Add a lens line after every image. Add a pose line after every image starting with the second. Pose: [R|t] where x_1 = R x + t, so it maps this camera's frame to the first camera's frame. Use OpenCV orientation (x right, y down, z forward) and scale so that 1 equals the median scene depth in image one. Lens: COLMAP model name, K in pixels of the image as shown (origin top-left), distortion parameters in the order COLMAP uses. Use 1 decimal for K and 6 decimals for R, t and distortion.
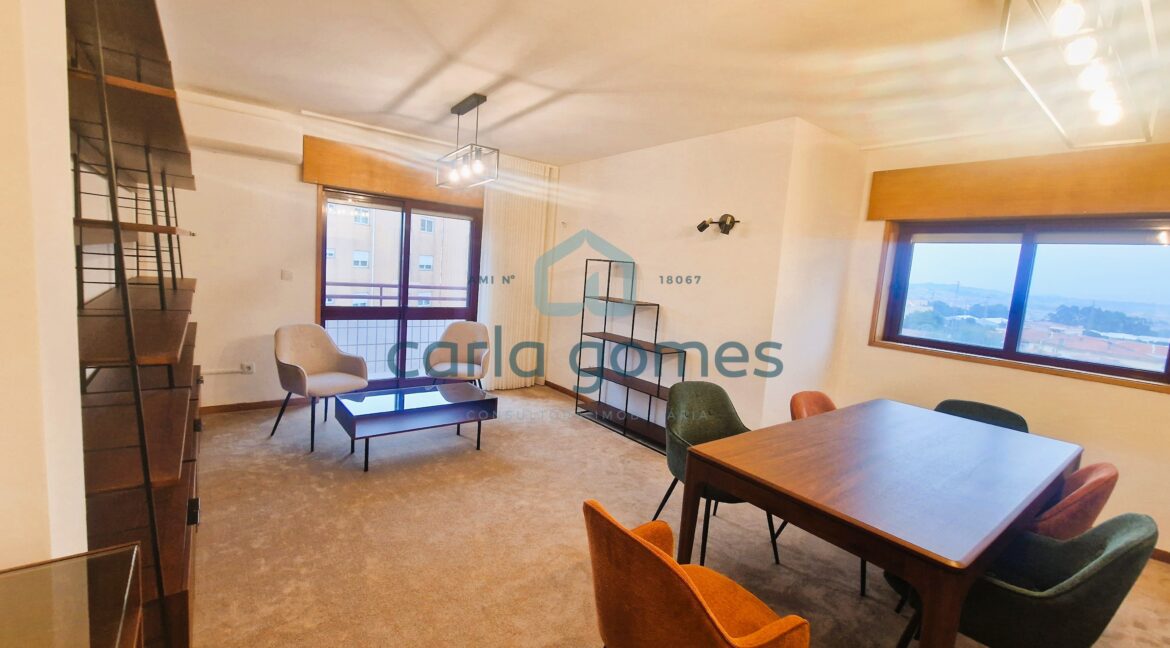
lens RADIAL K [[482.8, 0, 581.7], [0, 482.8, 321.1], [0, 0, 1]] dist [-0.000550, -0.000156]
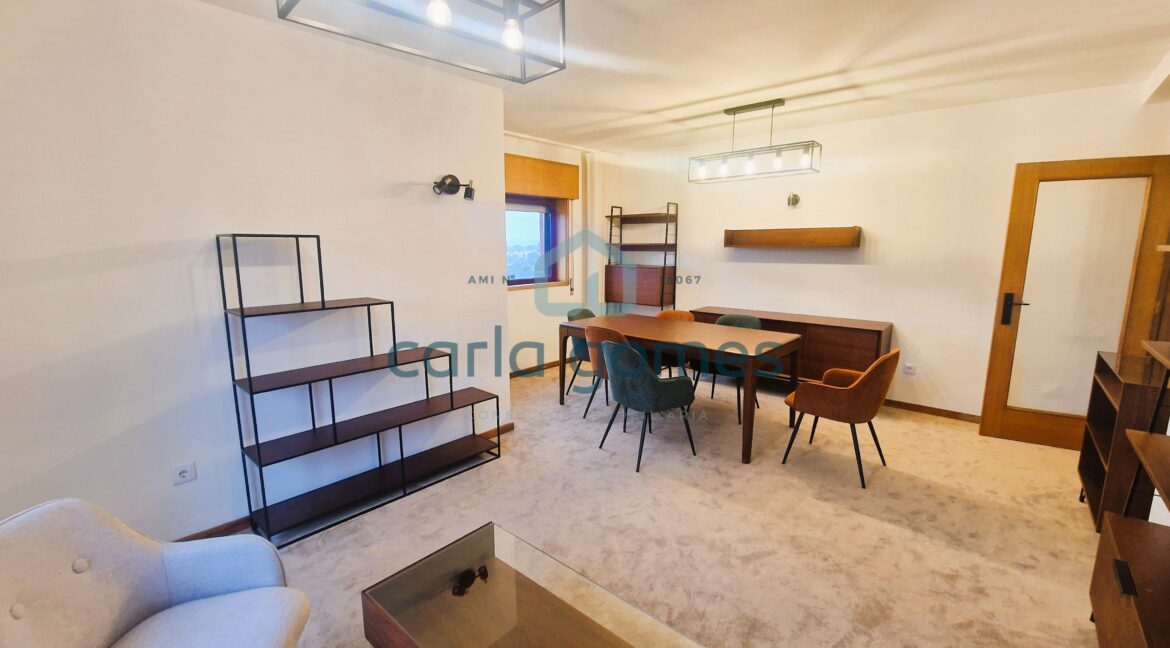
lens RADIAL K [[482.8, 0, 581.7], [0, 482.8, 321.1], [0, 0, 1]] dist [-0.000550, -0.000156]
pose [[-0.193309, -0.225868, 0.954785, -0.528739], [0.106622, 0.962542, 0.249290, -0.133463], [-0.975327, 0.149991, -0.161986, 0.806218]]
